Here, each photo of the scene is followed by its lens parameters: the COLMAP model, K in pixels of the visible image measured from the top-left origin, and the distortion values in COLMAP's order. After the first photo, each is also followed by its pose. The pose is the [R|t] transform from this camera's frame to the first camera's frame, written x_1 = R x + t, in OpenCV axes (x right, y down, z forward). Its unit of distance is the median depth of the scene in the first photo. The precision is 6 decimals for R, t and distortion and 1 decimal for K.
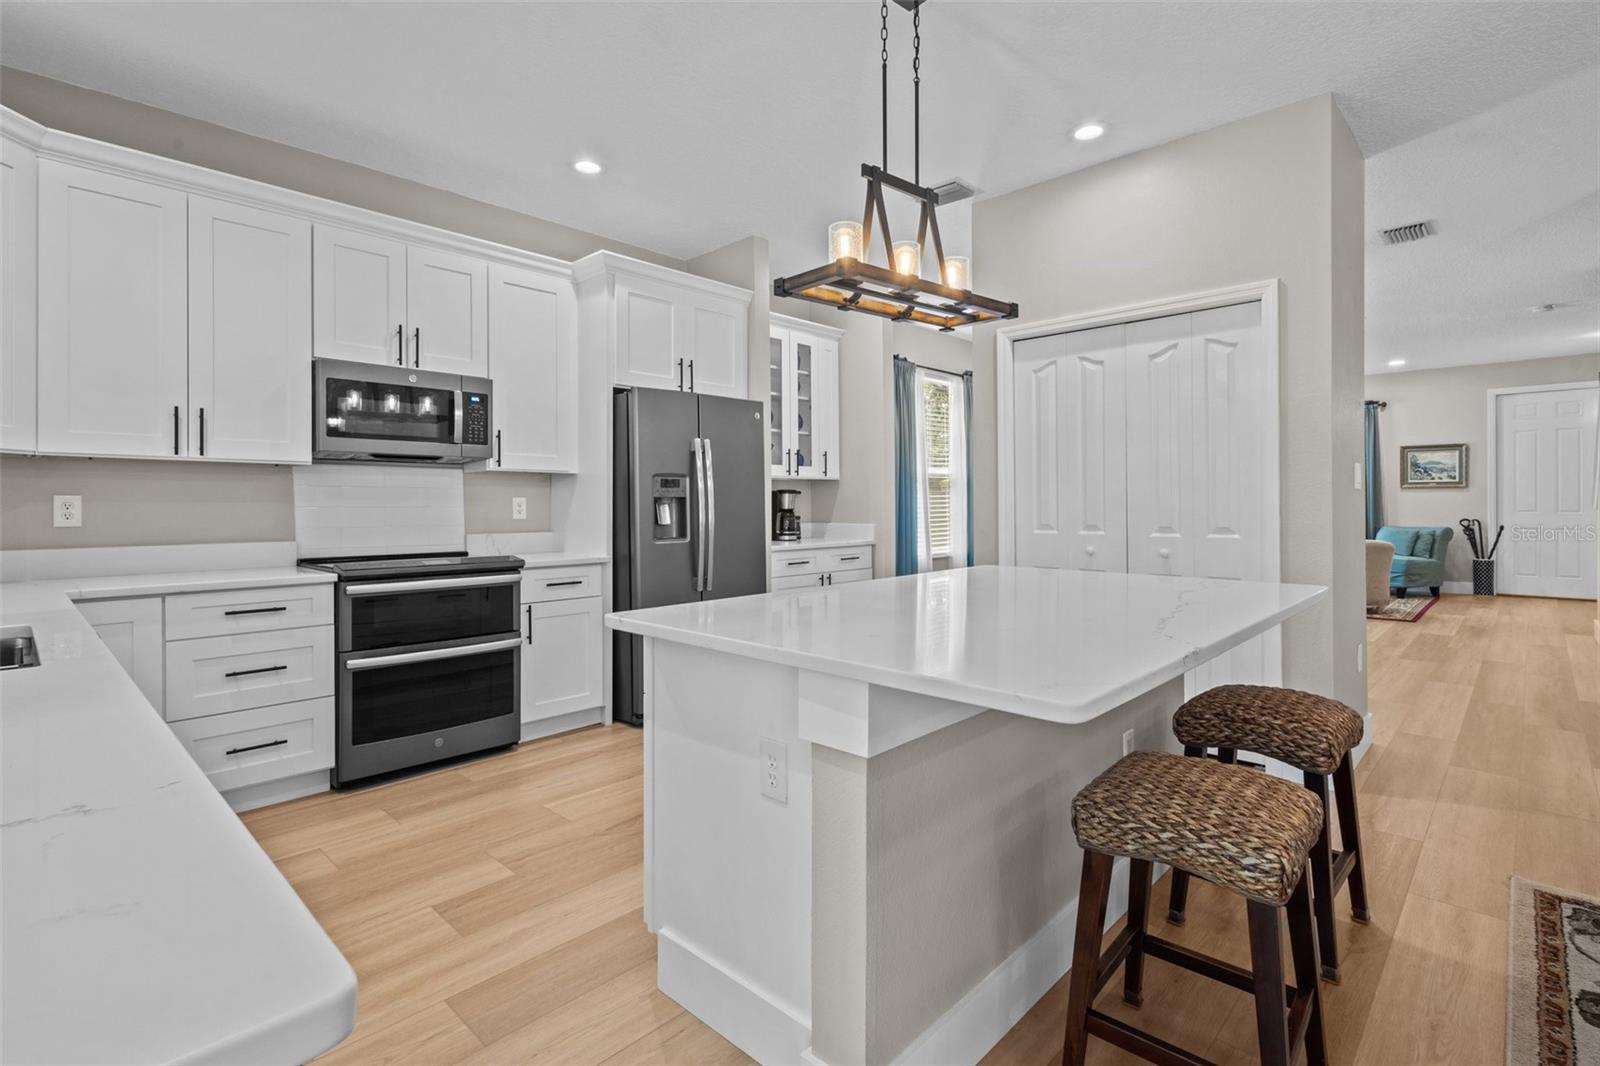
lens RADIAL K [[751.1, 0, 805.9], [0, 751.1, 501.5], [0, 0, 1]] dist [0.010160, -0.001598]
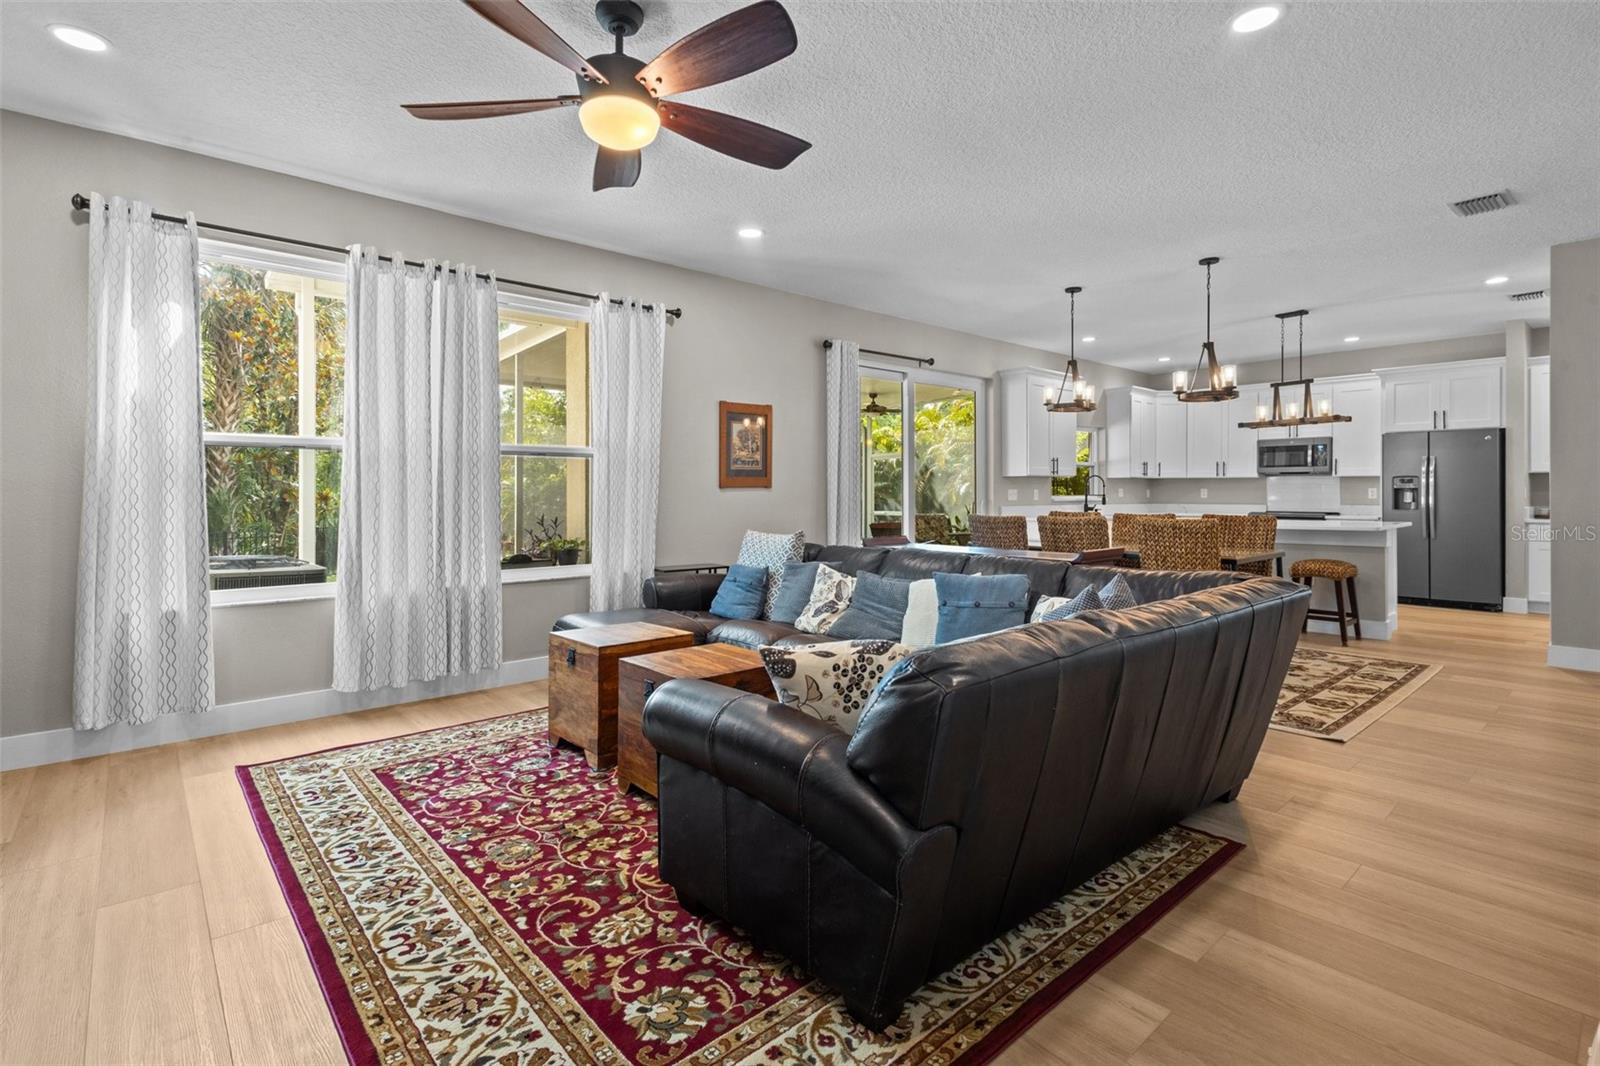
lens RADIAL K [[751.1, 0, 815.9], [0, 751.1, 492.6], [0, 0, 1]] dist [0.010160, -0.001598]
pose [[-0.070803, 0.005331, -0.997476, 1.883661], [0.007296, 0.999962, 0.004827, -0.014900], [0.997464, -0.006936, -0.070839, -0.374620]]
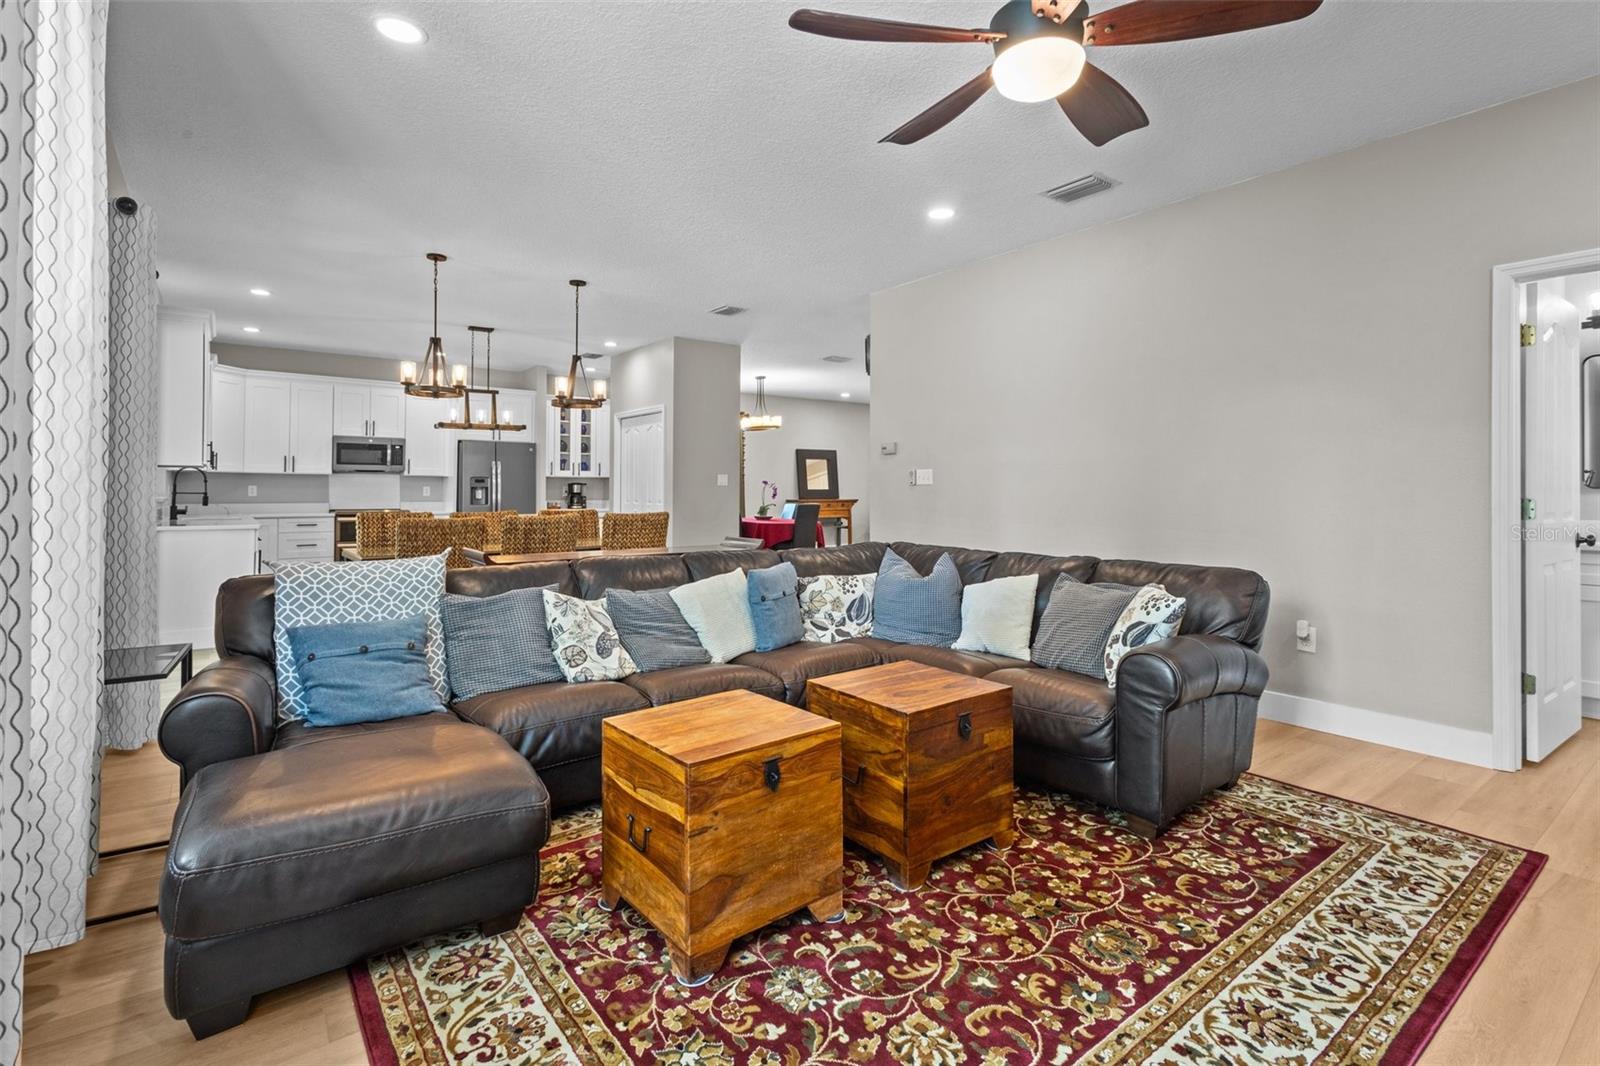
lens RADIAL K [[751.1, 0, 796.2], [0, 751.1, 476.0], [0, 0, 1]] dist [0.010160, -0.001598]
pose [[0.987857, 0.004502, -0.155298, 1.170619], [-0.006694, 0.999885, -0.013591, -0.014322], [0.155219, 0.014465, 0.987774, -1.172673]]
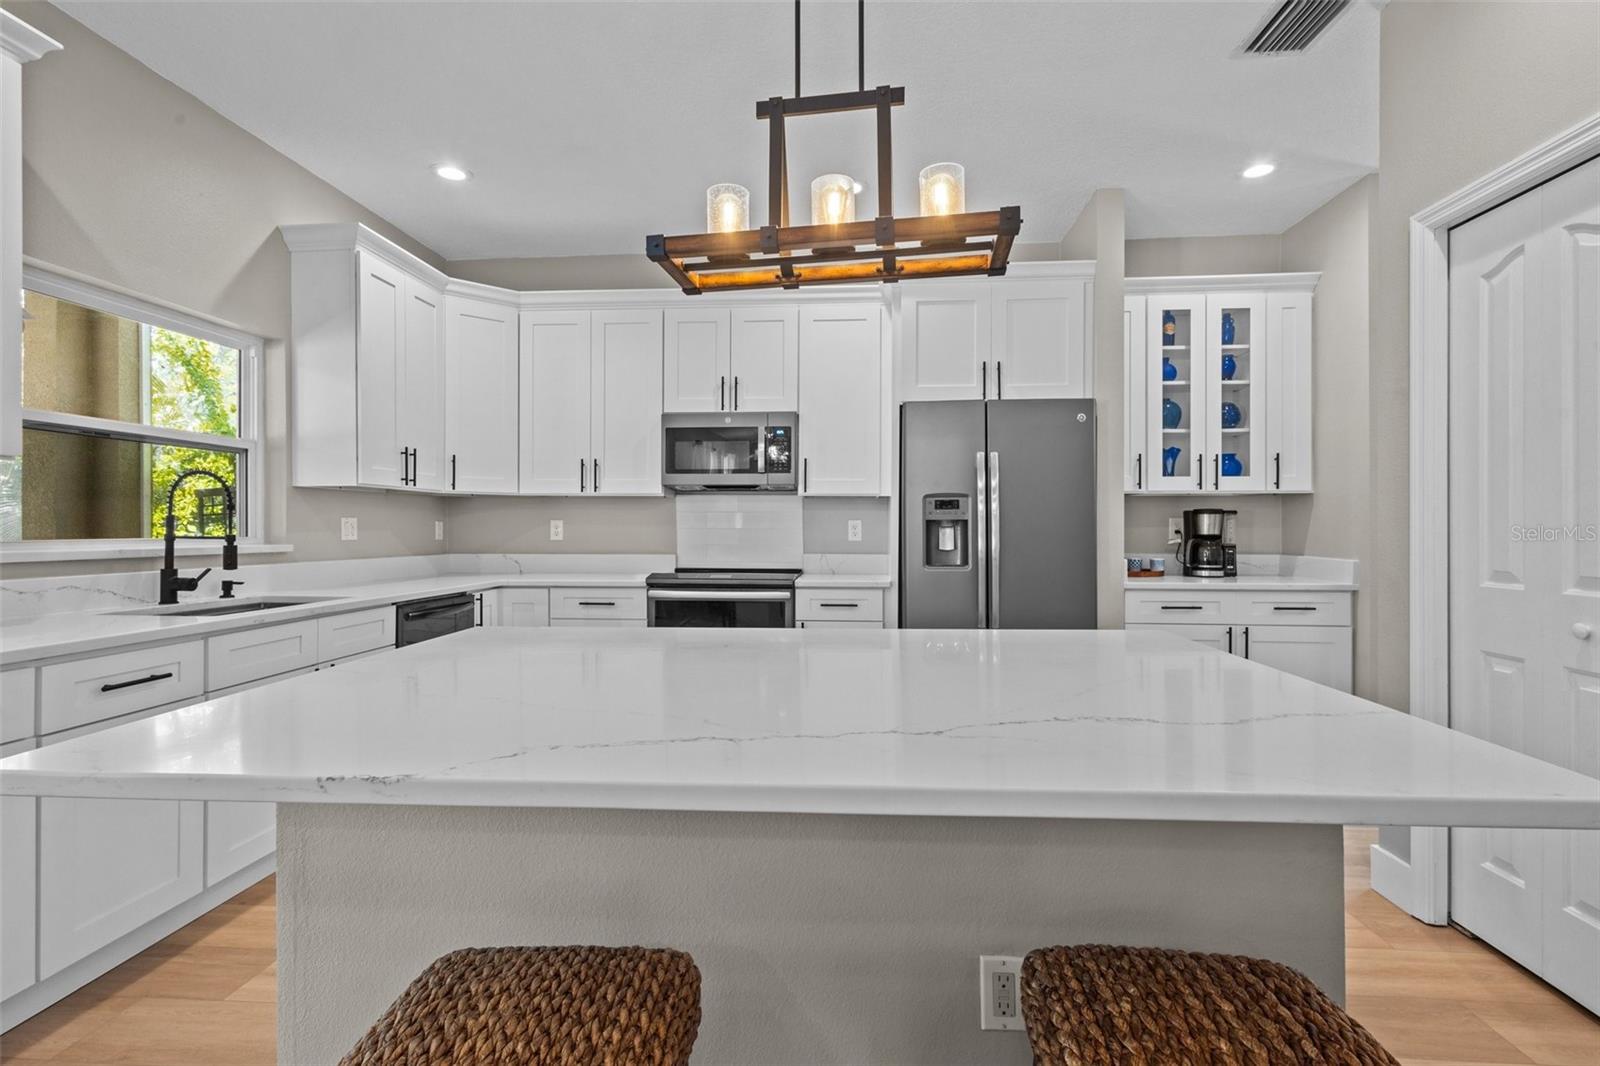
lens RADIAL K [[751.1, 0, 800.5], [0, 751.1, 528.9], [0, 0, 1]] dist [0.010160, -0.001598]
pose [[0.634131, 0.006572, -0.773198, 0.410852], [-0.000551, 0.999967, 0.008047, -0.002123], [0.773226, -0.004677, 0.634114, 0.298312]]
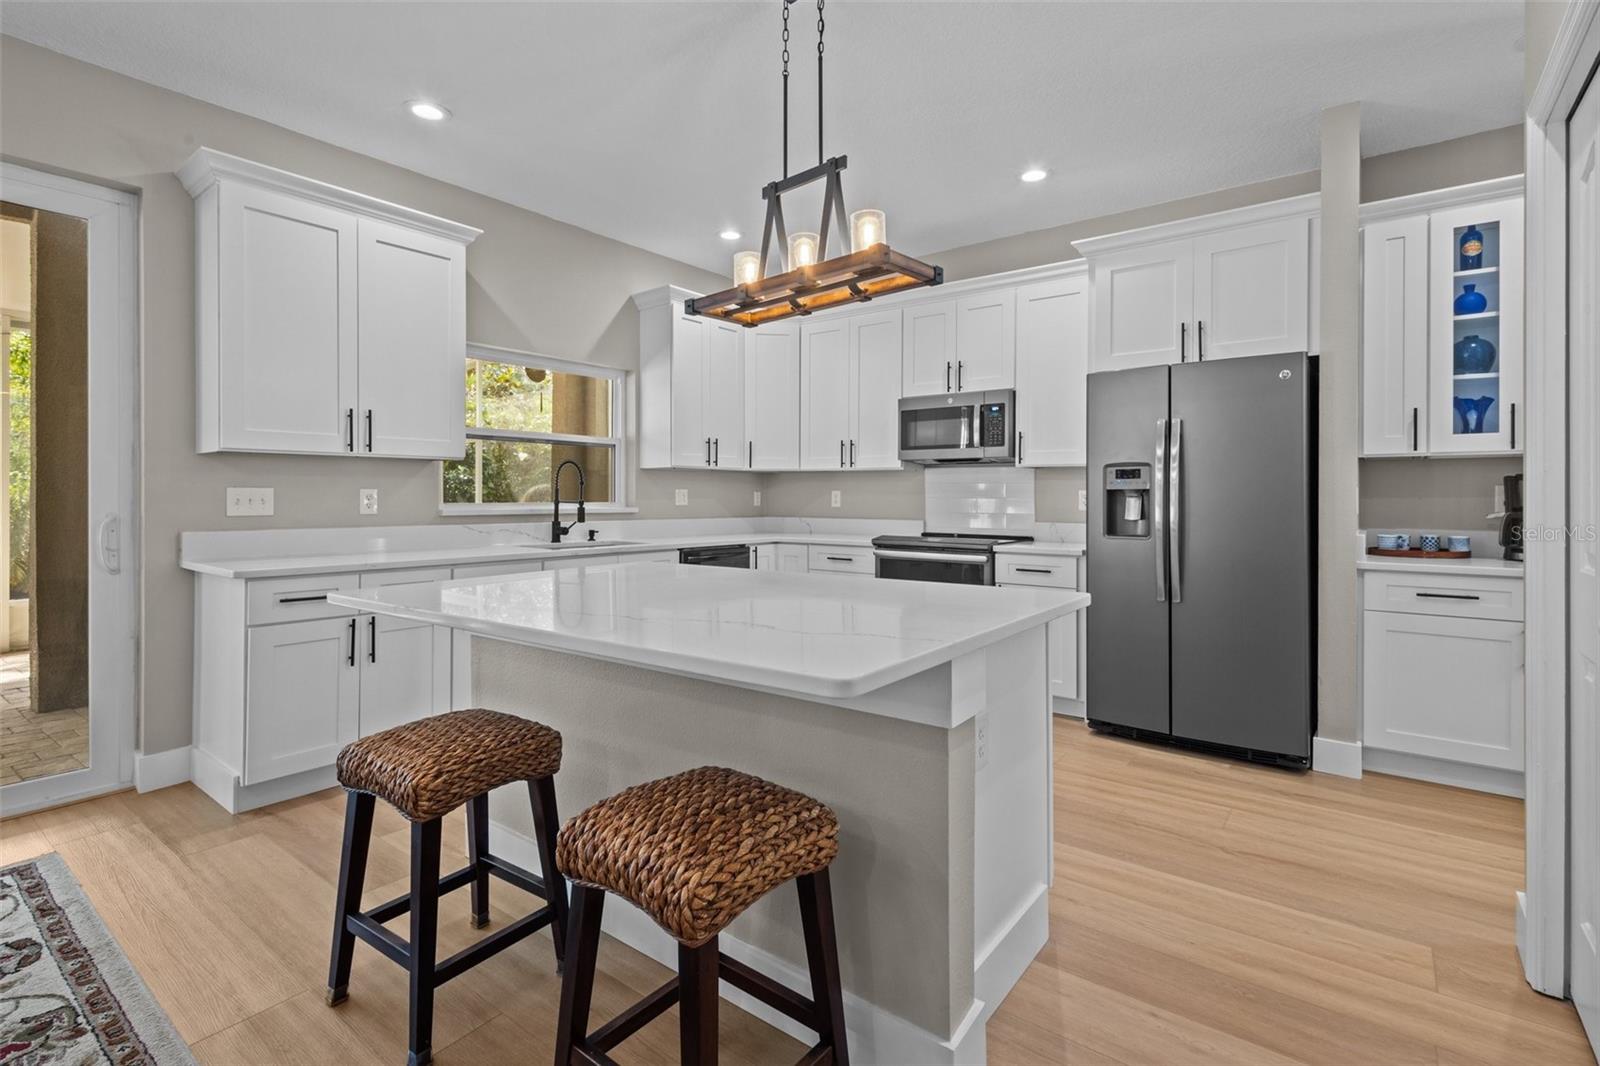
lens RADIAL K [[751.1, 0, 814.2], [0, 751.1, 497.3], [0, 0, 1]] dist [0.010160, -0.001598]
pose [[0.120960, 0.005327, -0.992643, 0.668712], [0.000732, 0.999985, 0.005455, -0.001354], [0.992657, -0.001386, 0.120954, 0.532344]]
